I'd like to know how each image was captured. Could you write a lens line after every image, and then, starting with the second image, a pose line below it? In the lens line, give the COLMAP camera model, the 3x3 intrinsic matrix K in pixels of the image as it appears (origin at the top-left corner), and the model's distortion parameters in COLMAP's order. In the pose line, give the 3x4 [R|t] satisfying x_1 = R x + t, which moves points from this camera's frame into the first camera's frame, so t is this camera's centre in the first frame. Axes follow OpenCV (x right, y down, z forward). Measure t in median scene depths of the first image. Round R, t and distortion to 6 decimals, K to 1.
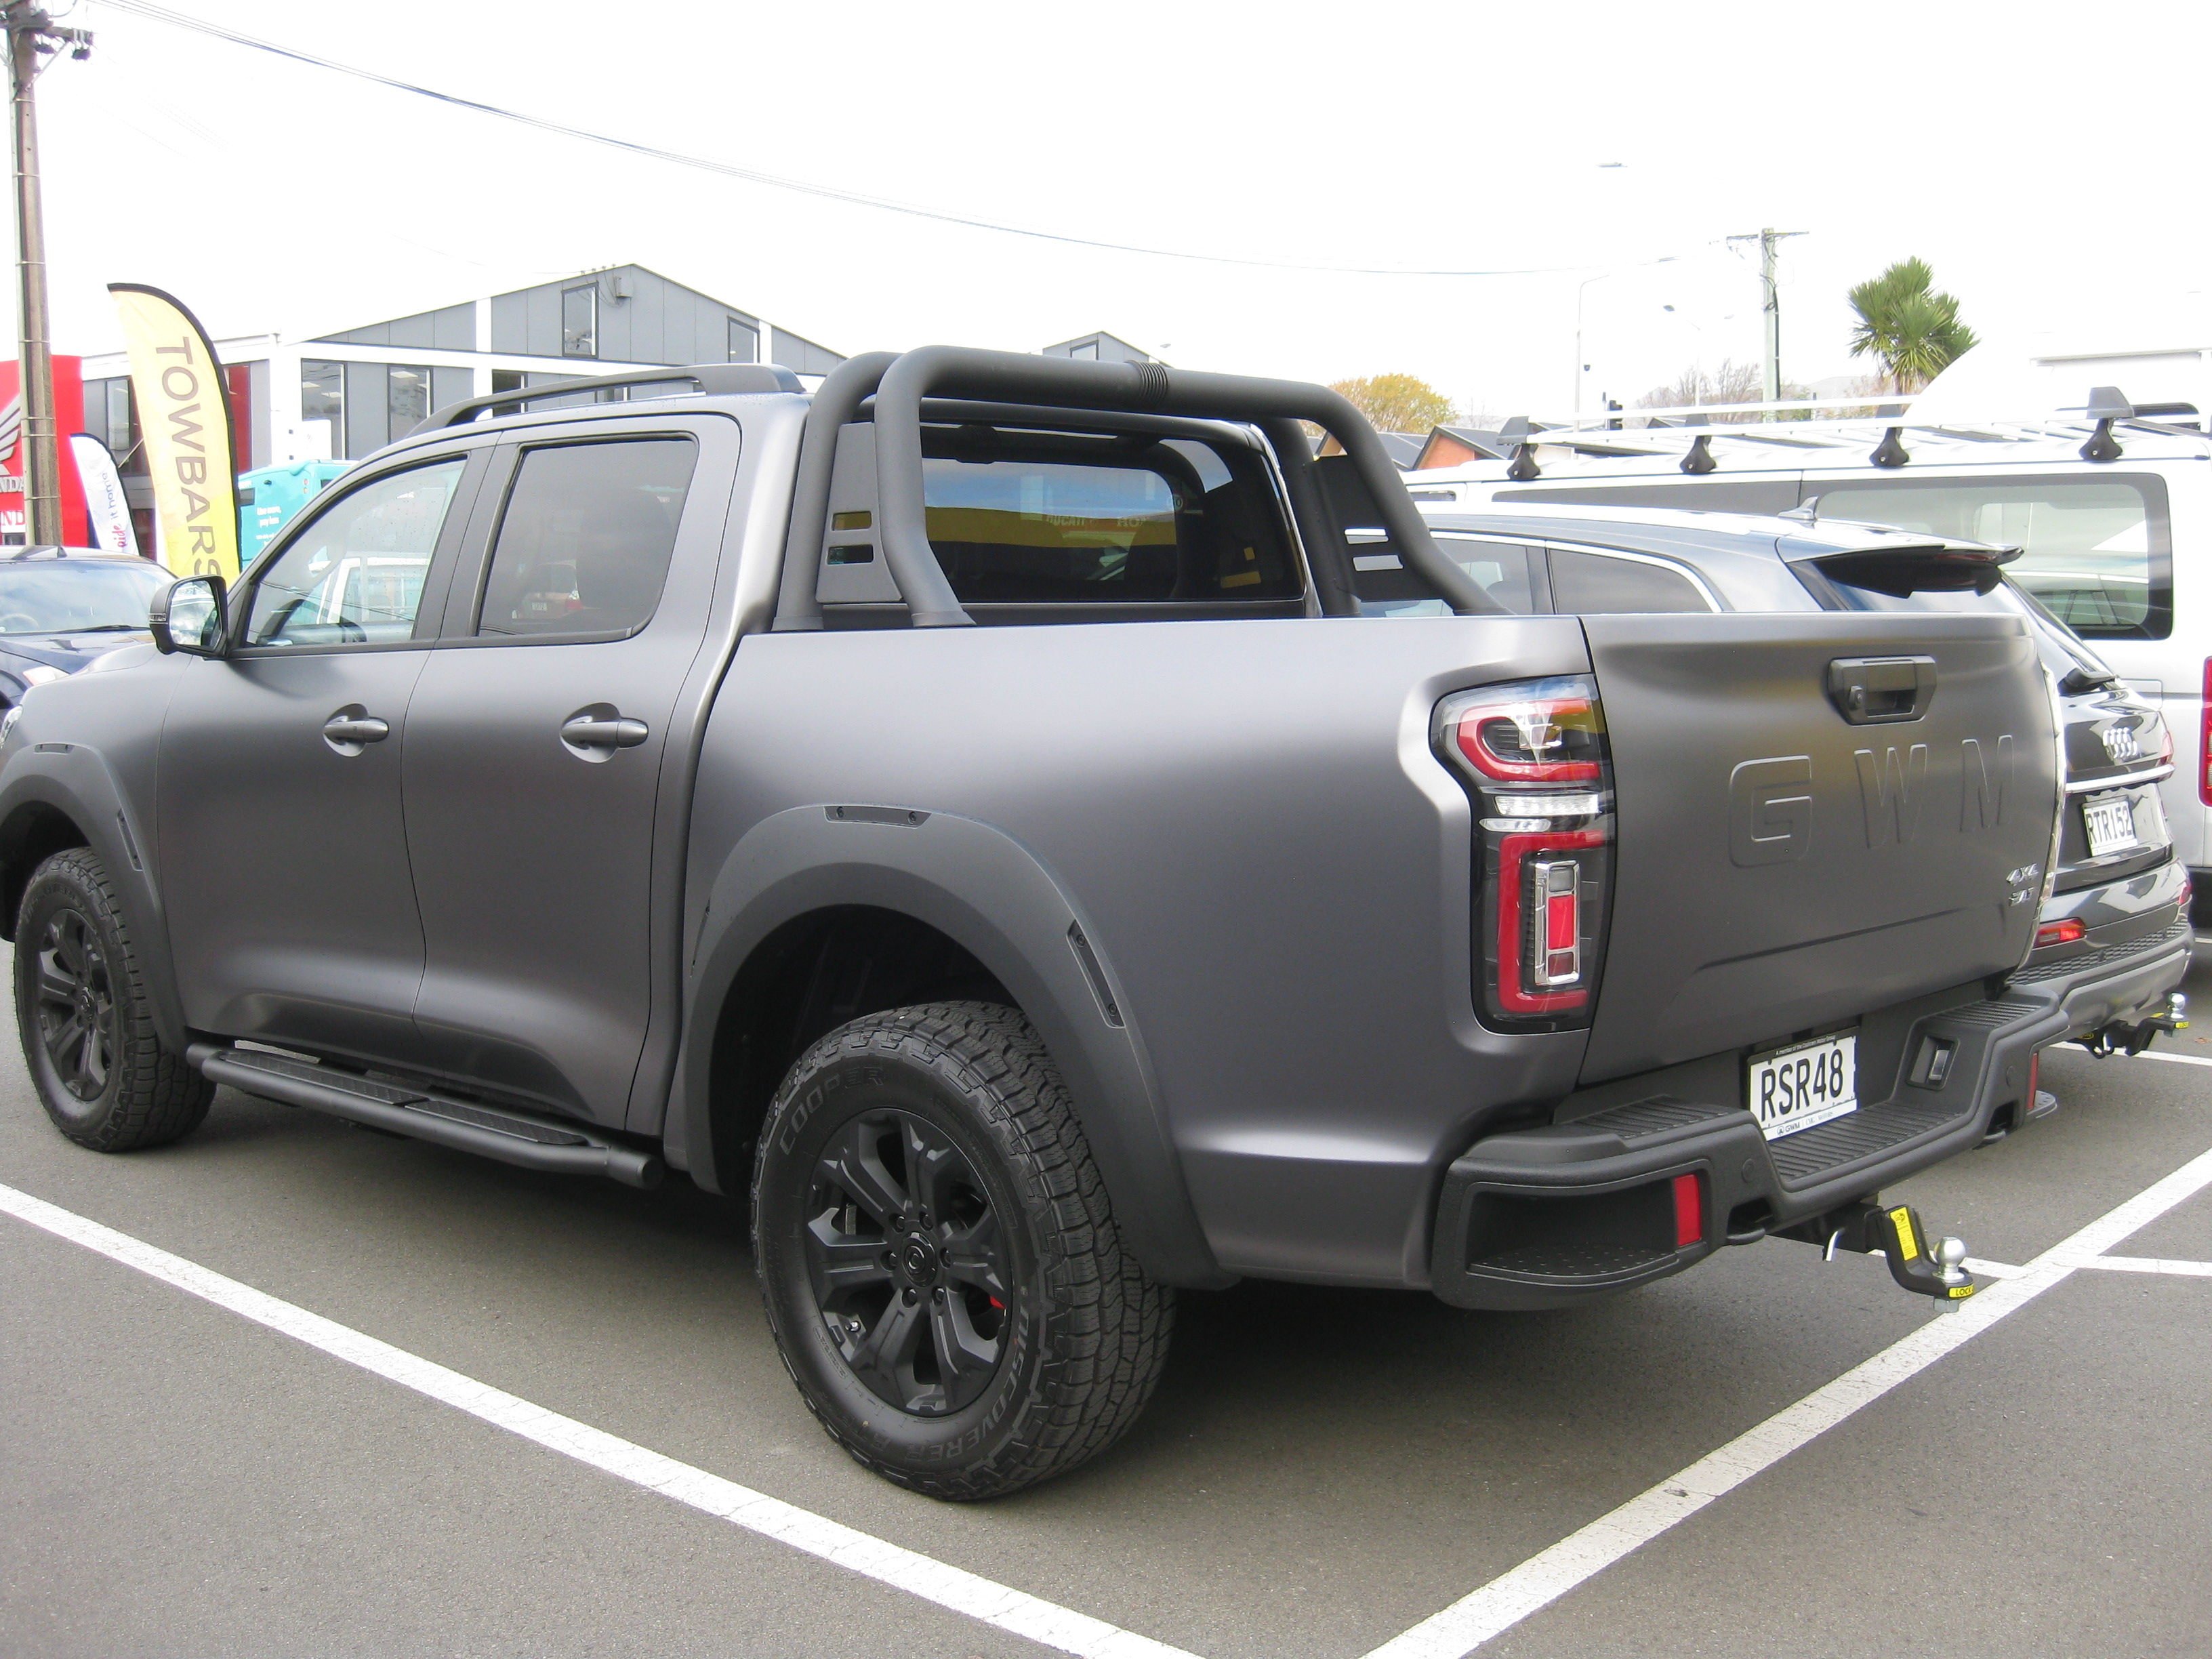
lens RADIAL K [[2459.0, 0, 1087.4], [0, 2459.0, 833.4], [0, 0, 1]] dist [-0.117214, 0.000000]
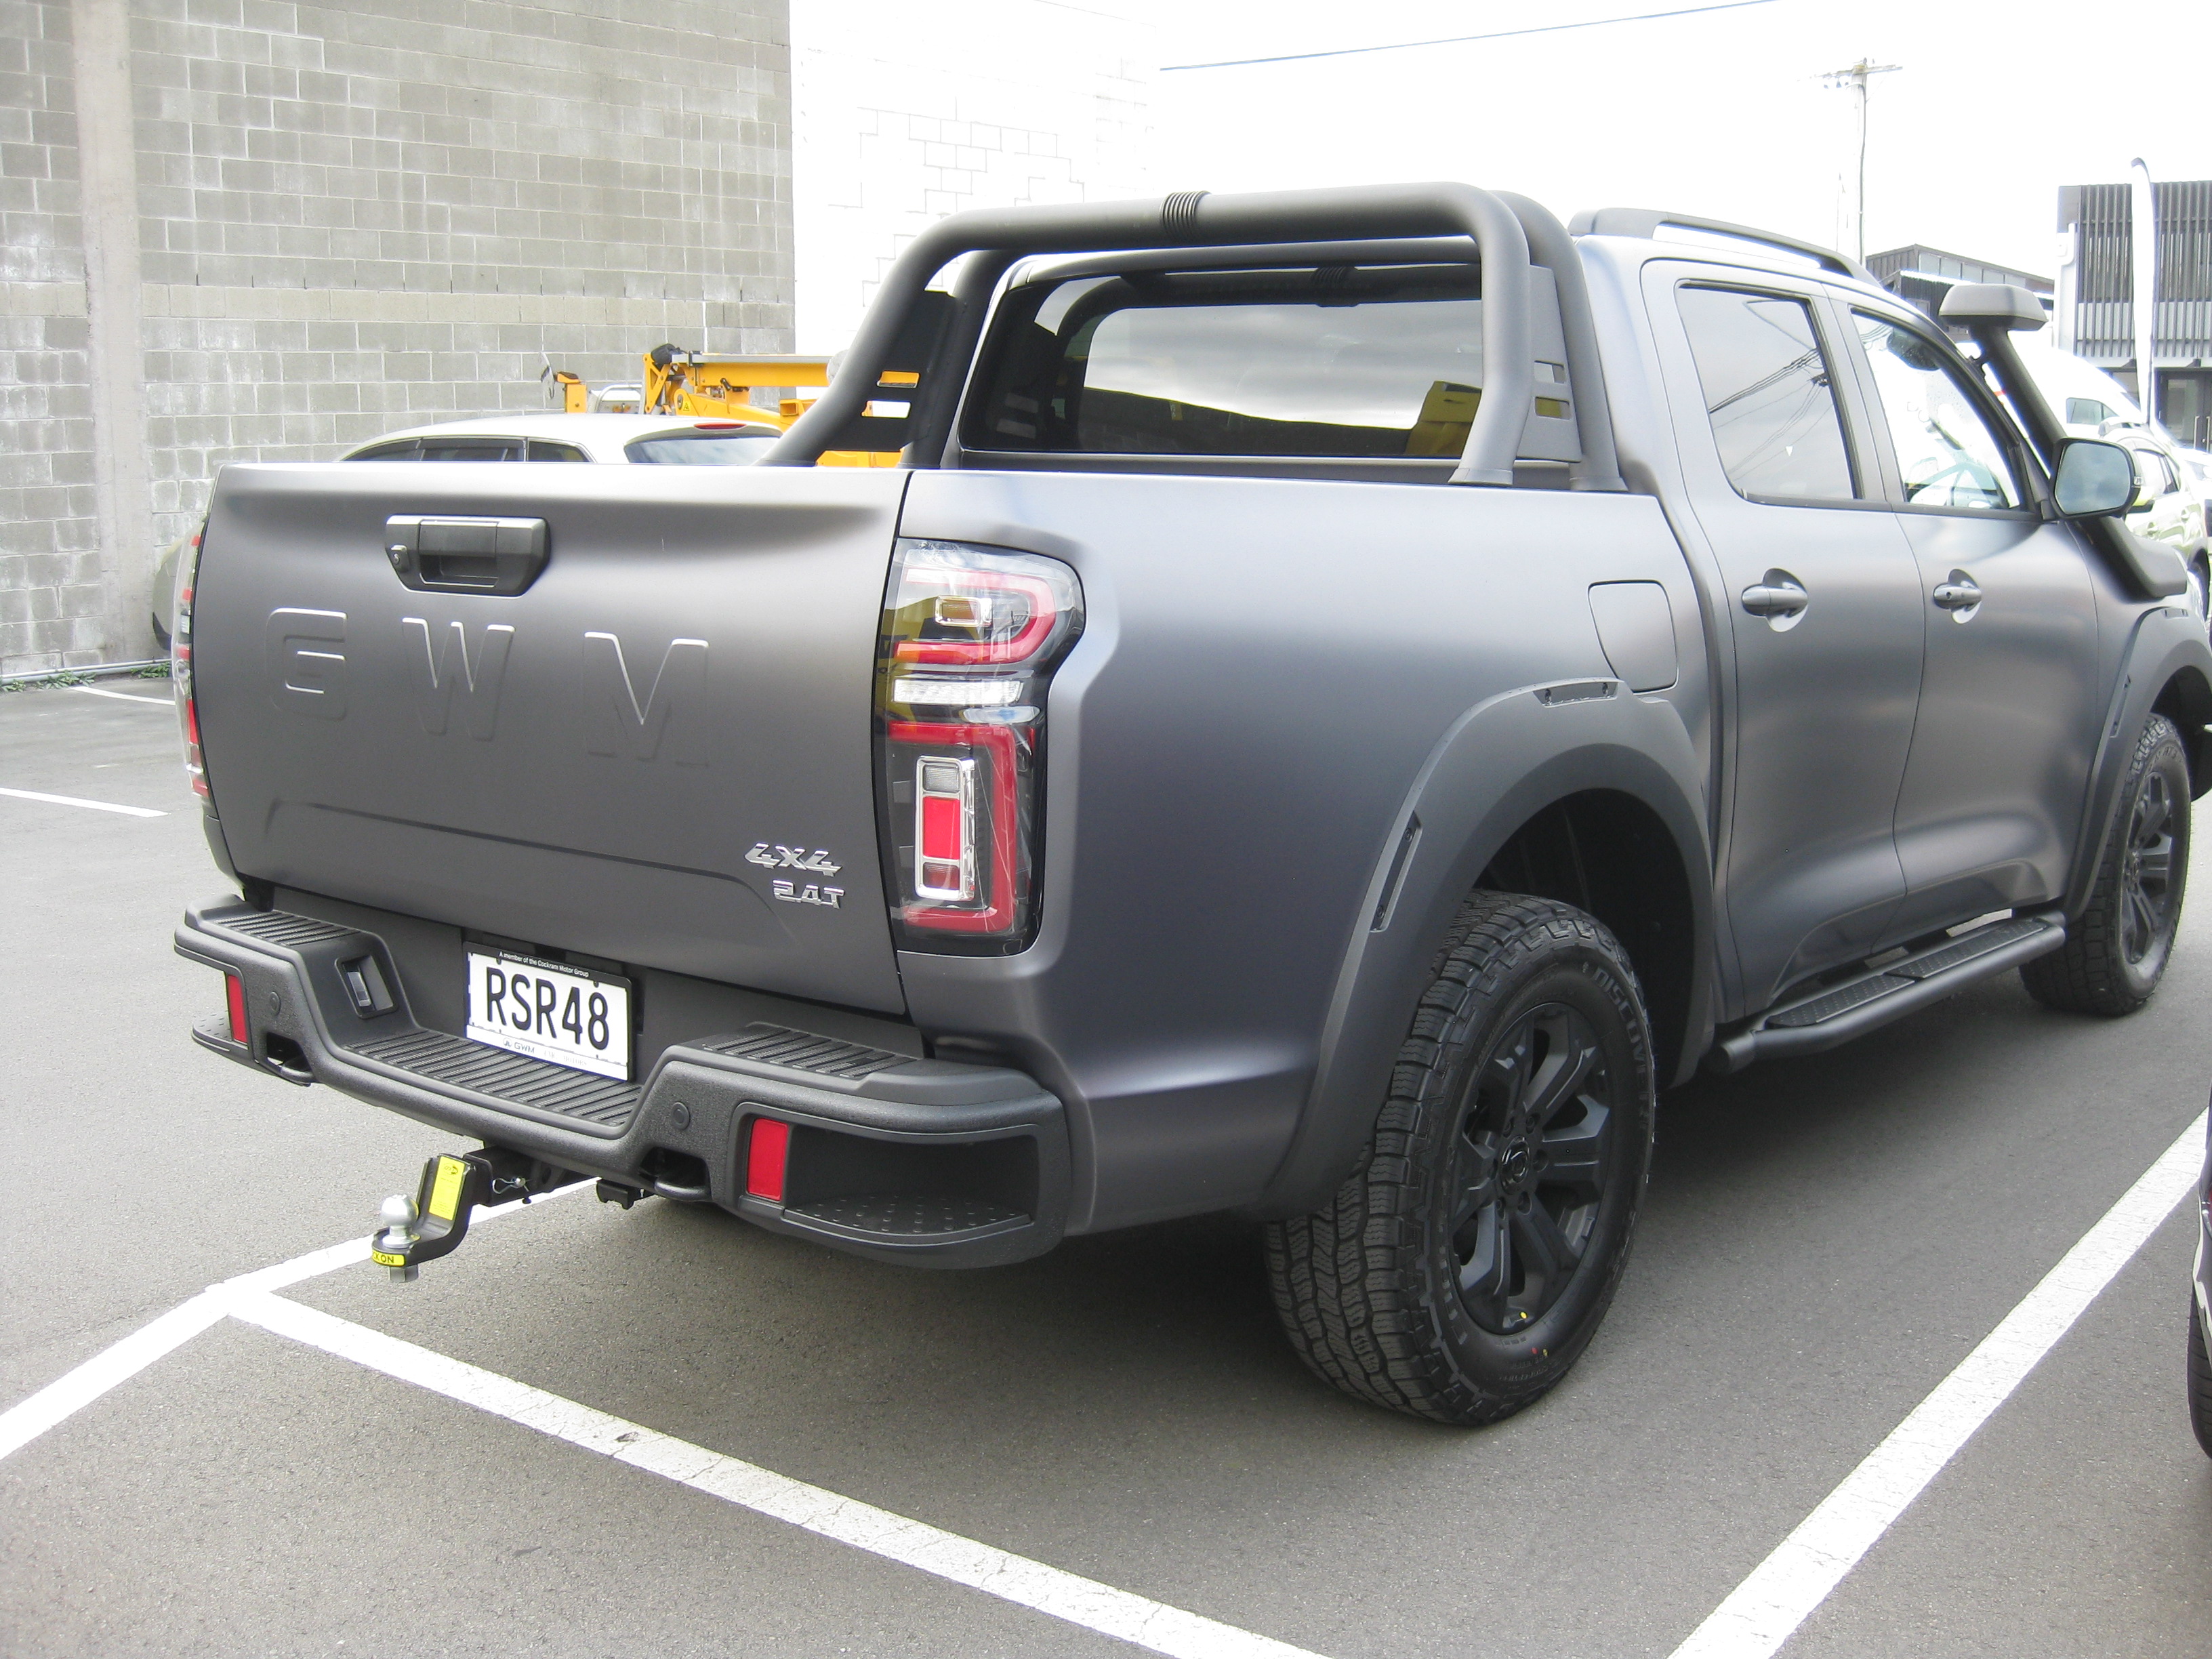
lens RADIAL K [[2459.0, 0, 1094.7], [0, 2459.0, 837.9], [0, 0, 1]] dist [-0.117214, 0.000000]
pose [[0.078849, 0.161940, -0.983645, 1.127800], [-0.109574, 0.982147, 0.152910, -0.109418], [0.990846, 0.095725, 0.095186, 1.072917]]
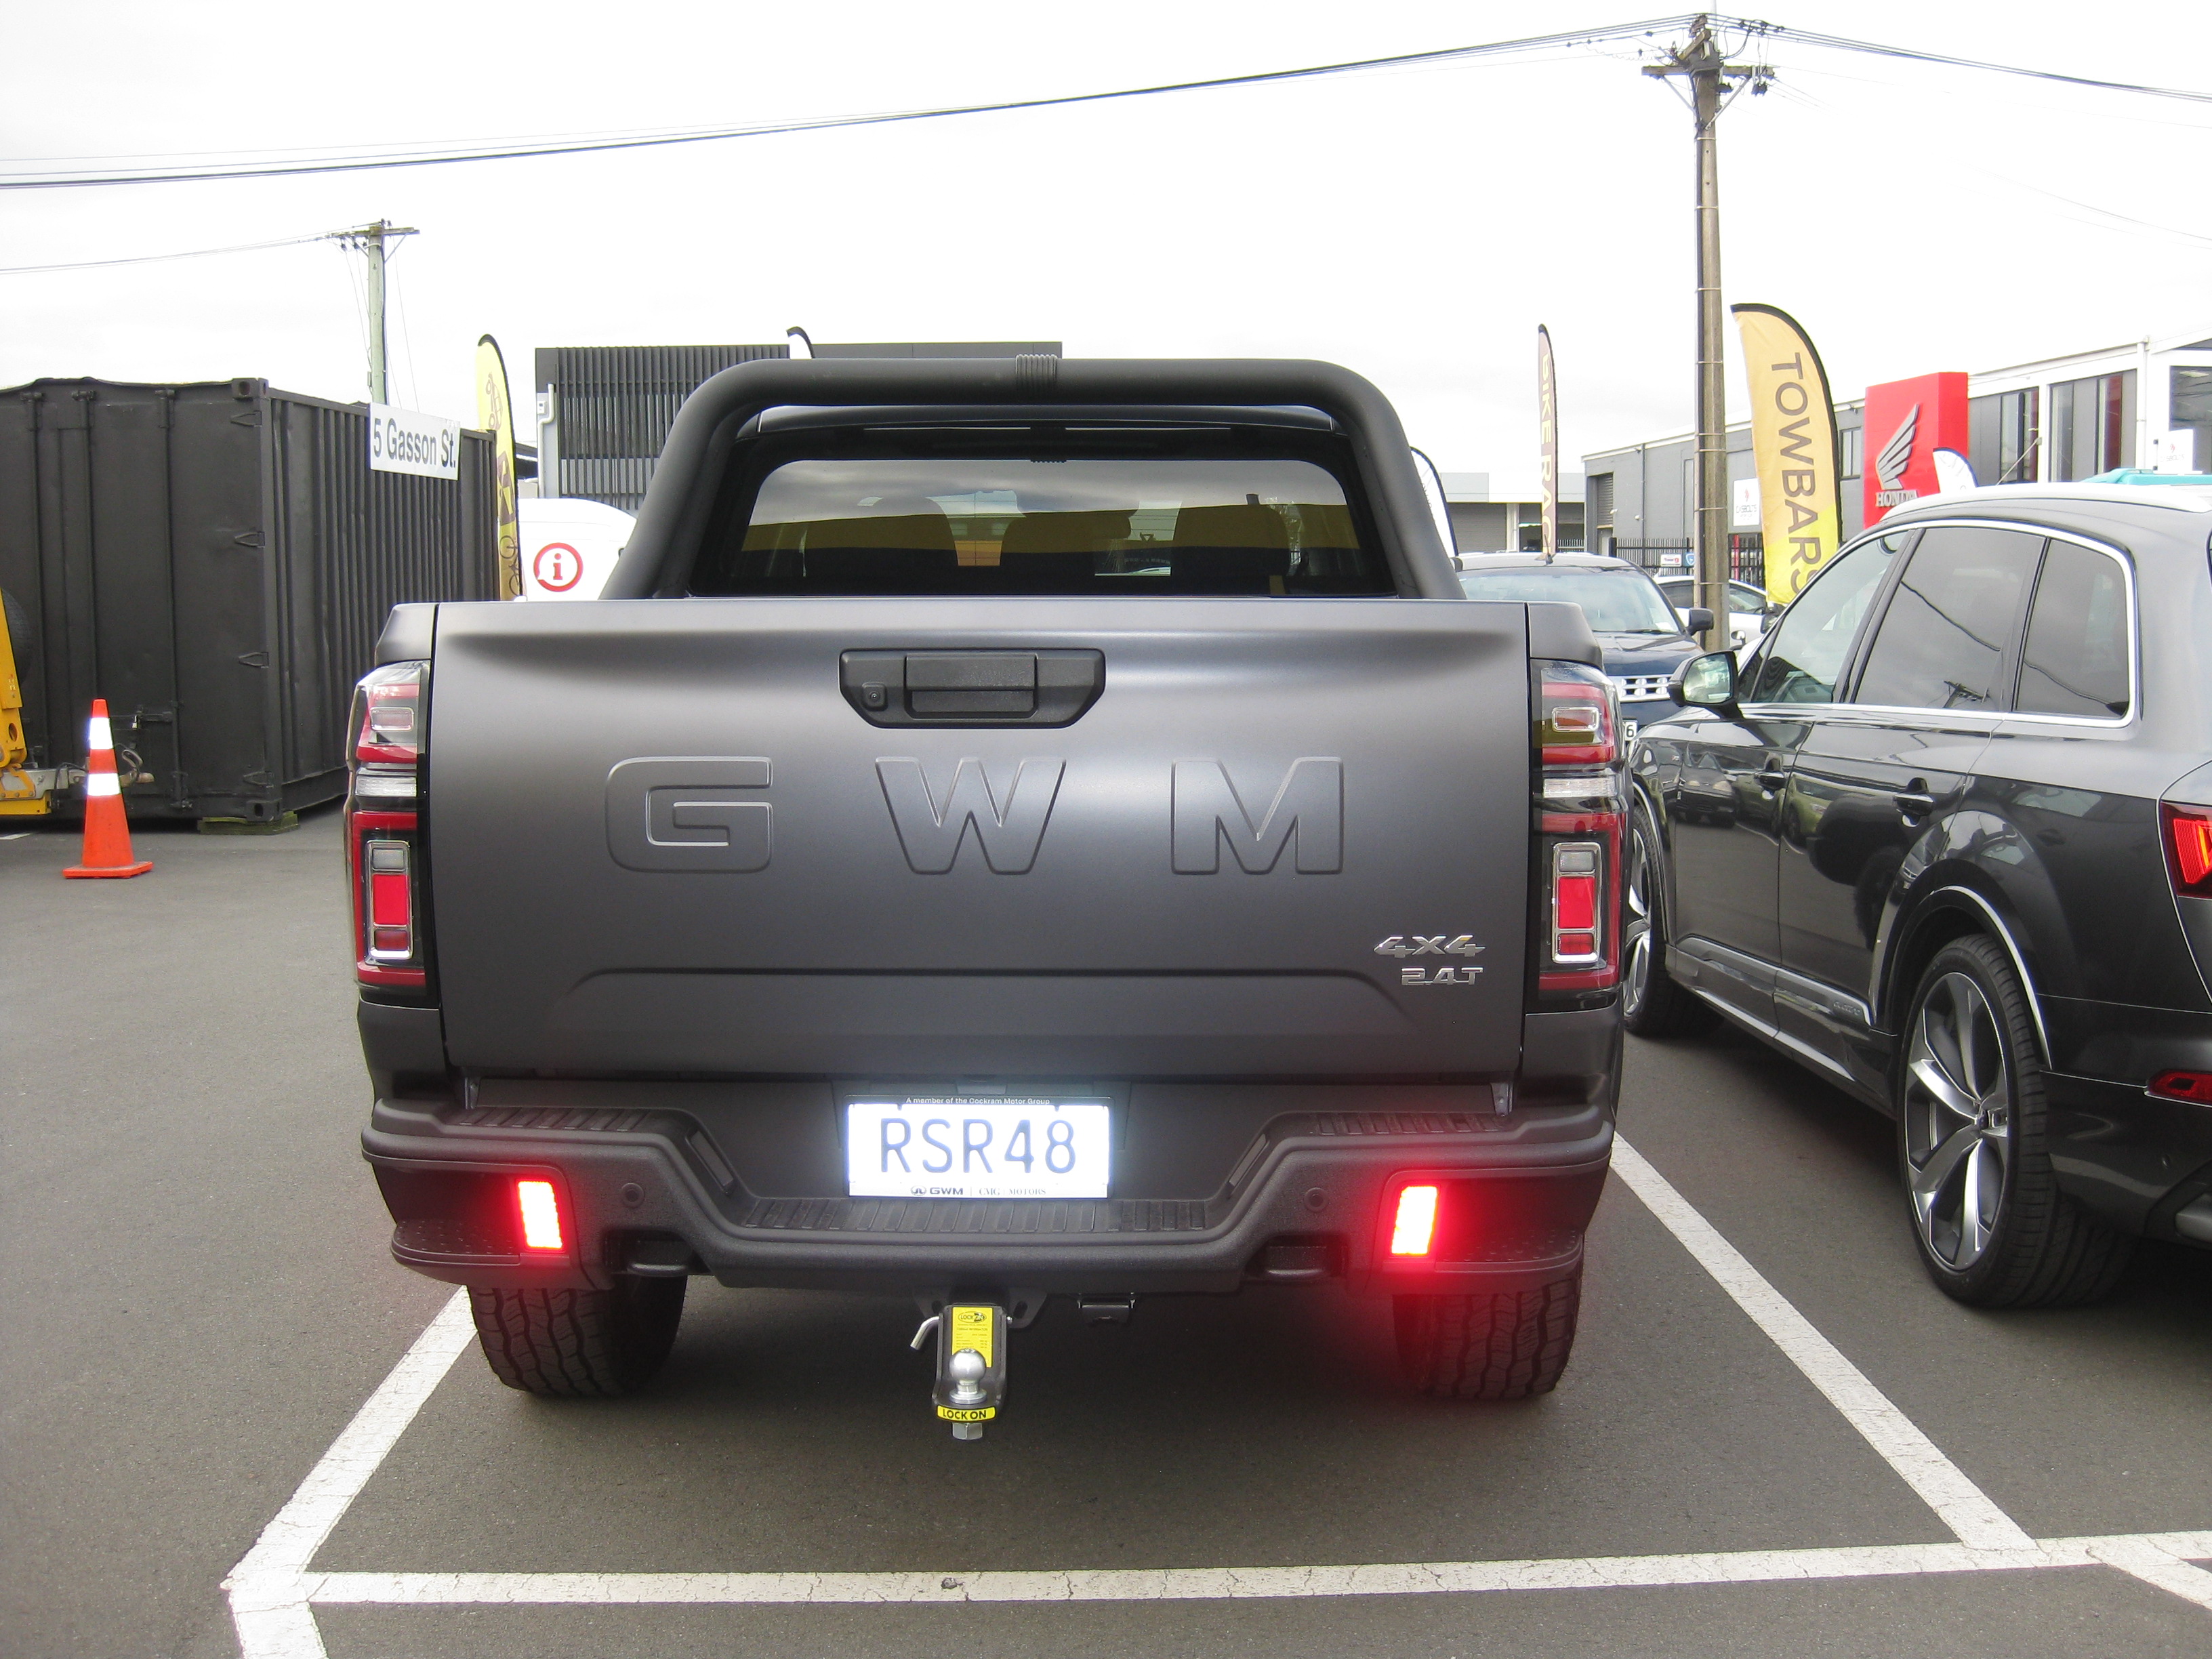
lens RADIAL K [[2459.0, 0, 1175.1], [0, 2459.0, 835.6], [0, 0, 1]] dist [-0.117214, 0.000000]
pose [[0.672636, 0.069938, -0.736661, 0.949130], [-0.074197, 0.996881, 0.026895, -0.034937], [0.736244, 0.036568, 0.675728, 0.443262]]
